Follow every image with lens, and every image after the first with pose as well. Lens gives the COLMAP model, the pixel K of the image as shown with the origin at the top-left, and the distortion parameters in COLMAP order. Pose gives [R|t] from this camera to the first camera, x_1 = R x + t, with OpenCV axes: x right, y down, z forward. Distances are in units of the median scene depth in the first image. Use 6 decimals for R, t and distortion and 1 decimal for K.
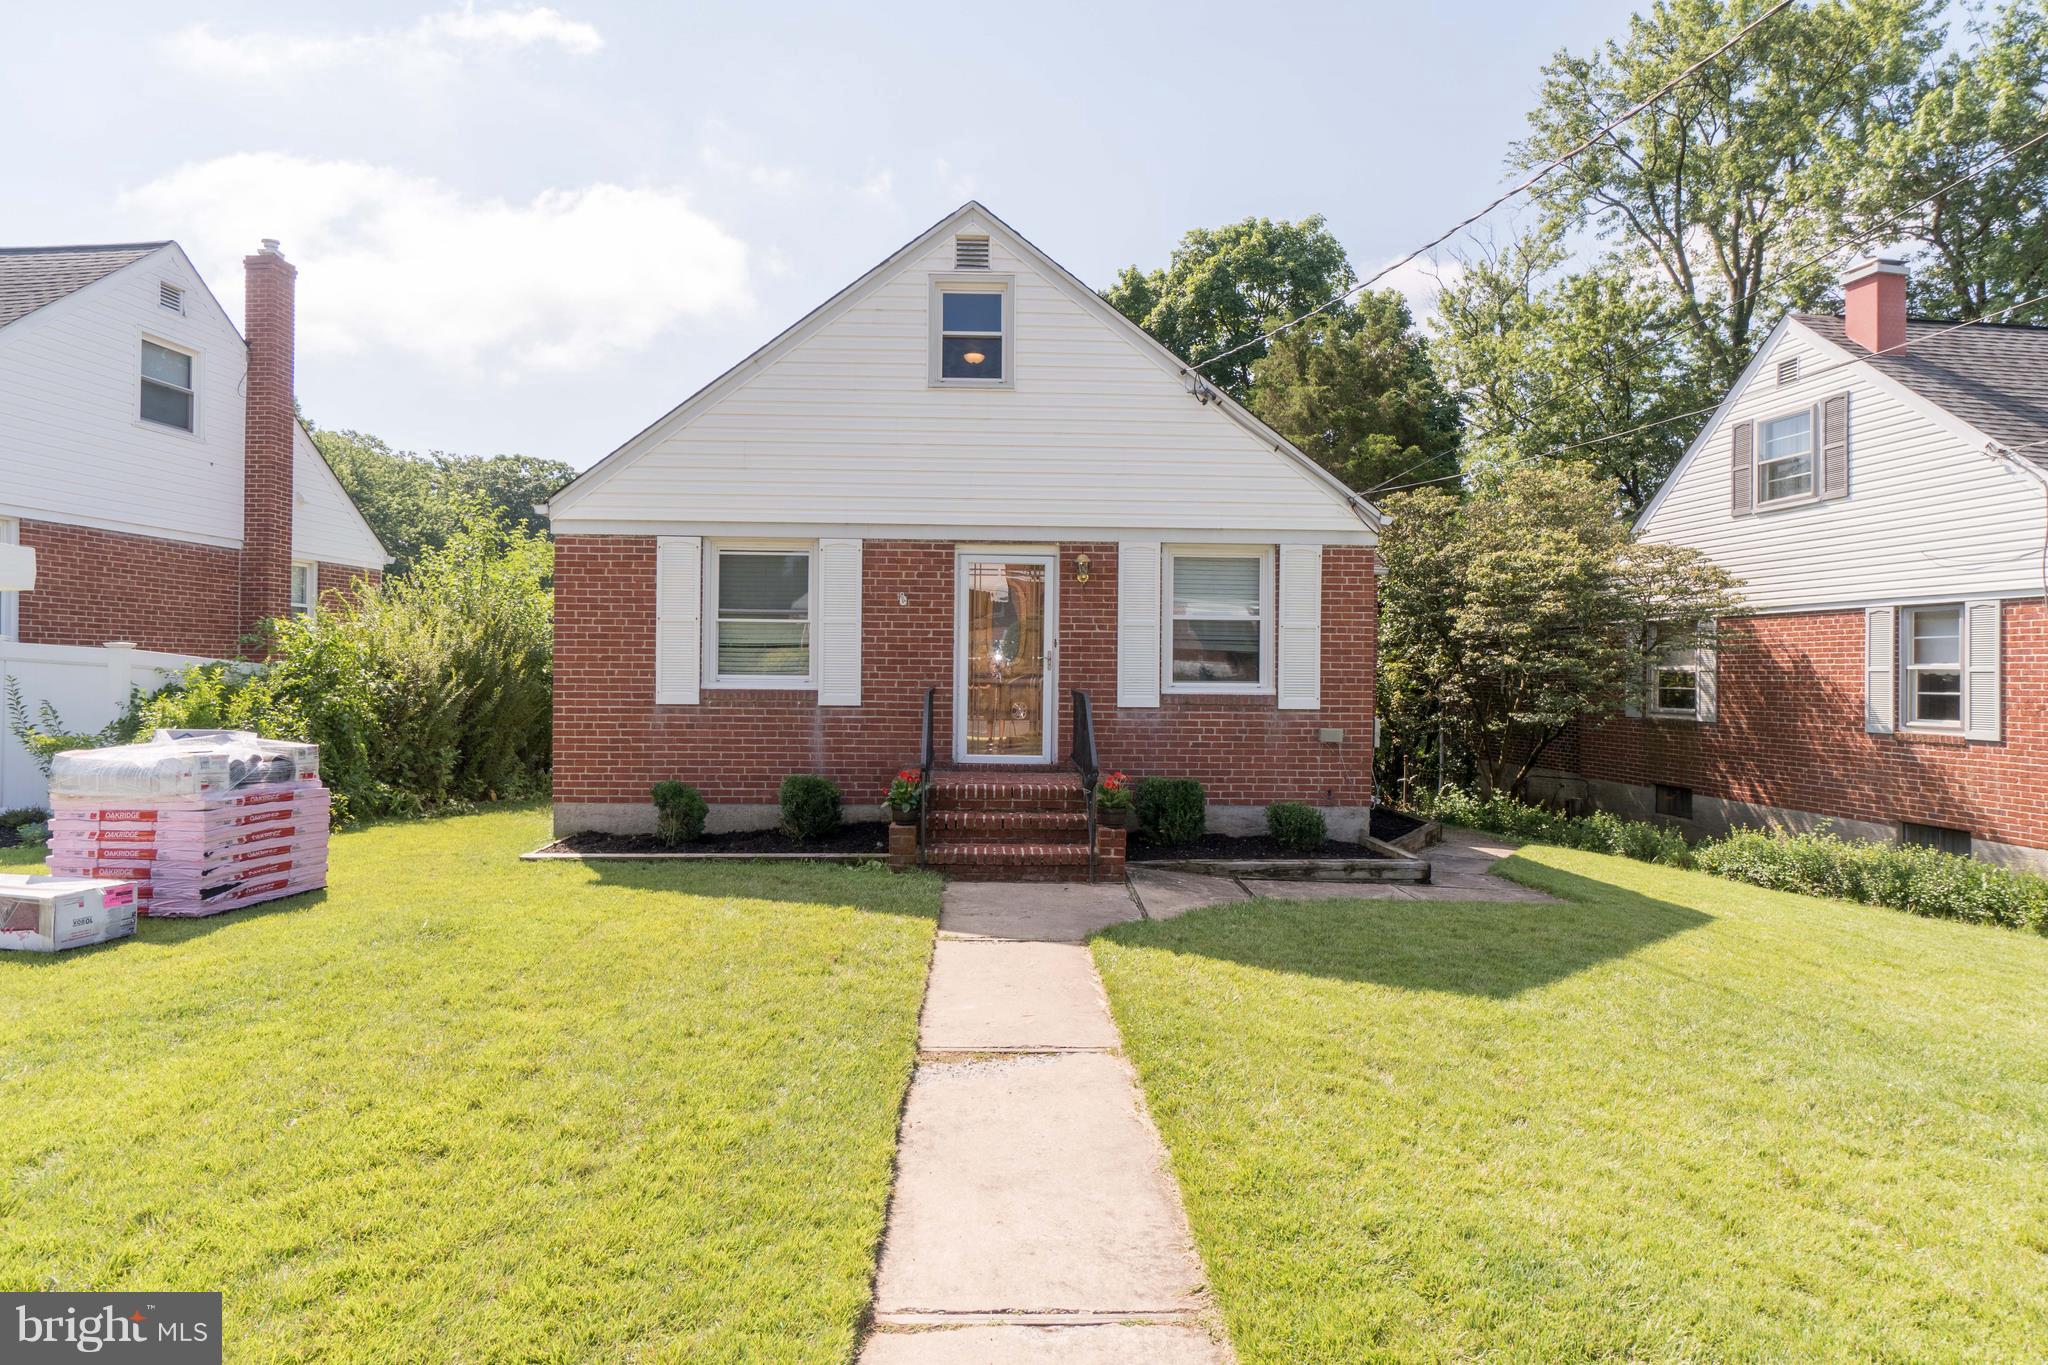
lens RADIAL K [[1035.0, 0, 1023.1], [0, 1035.0, 678.5], [0, 0, 1]] dist [-0.001632, -0.000461]
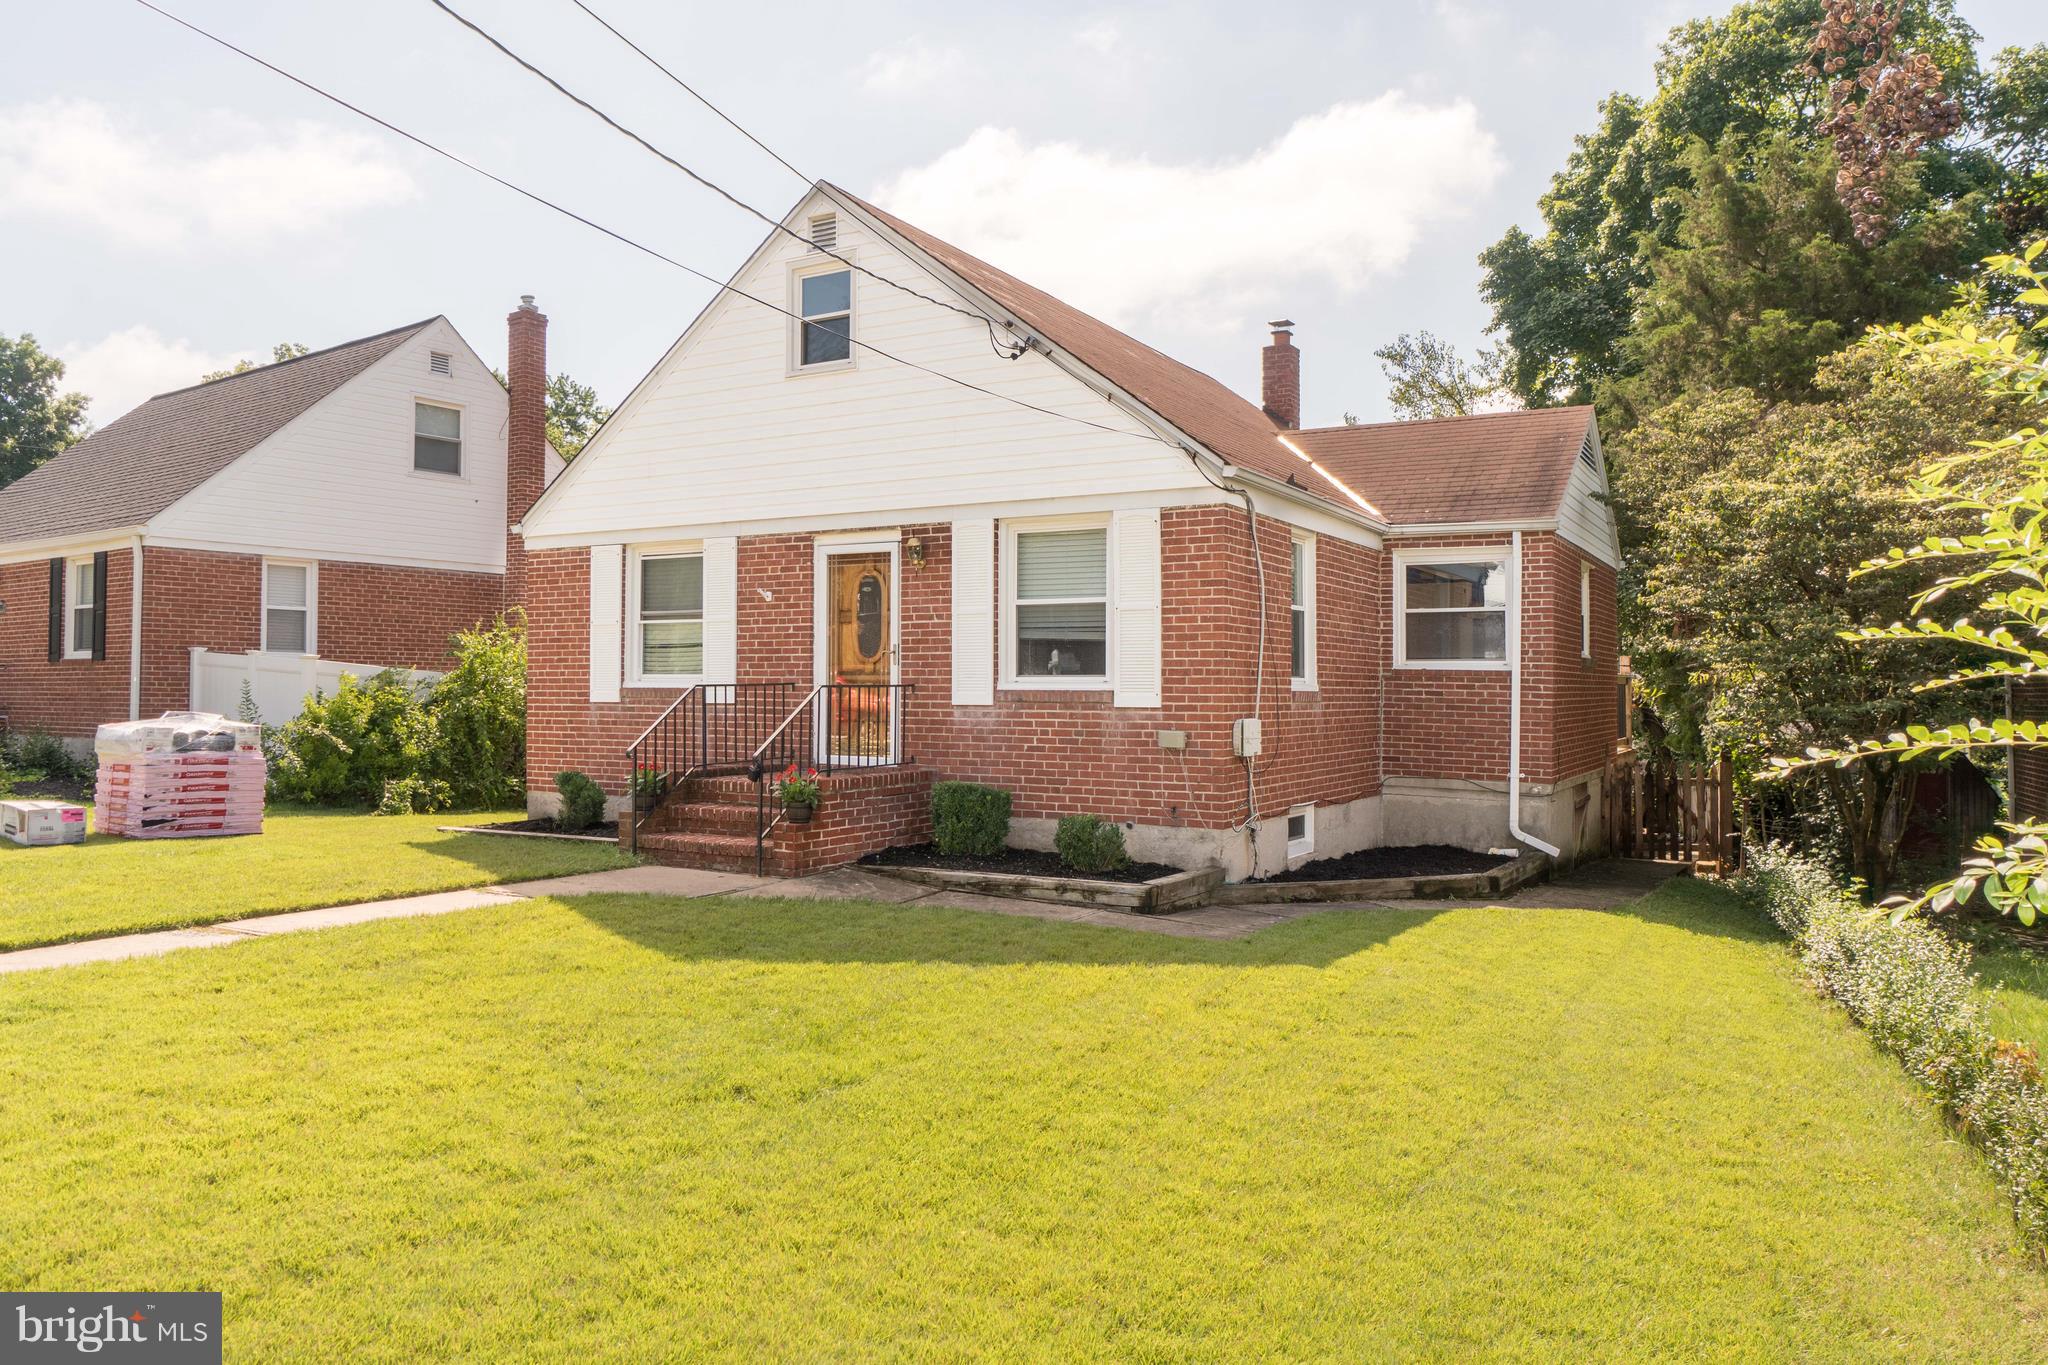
lens RADIAL K [[1417.8, 0, 1022.6], [0, 1417.8, 680.2], [0, 0, 1]] dist [-0.008142, -0.000095]
pose [[0.847534, -0.010020, -0.530646, 0.797197], [0.000990, 0.999850, -0.017298, 0.027692], [0.530740, 0.014135, 0.847417, -0.011868]]
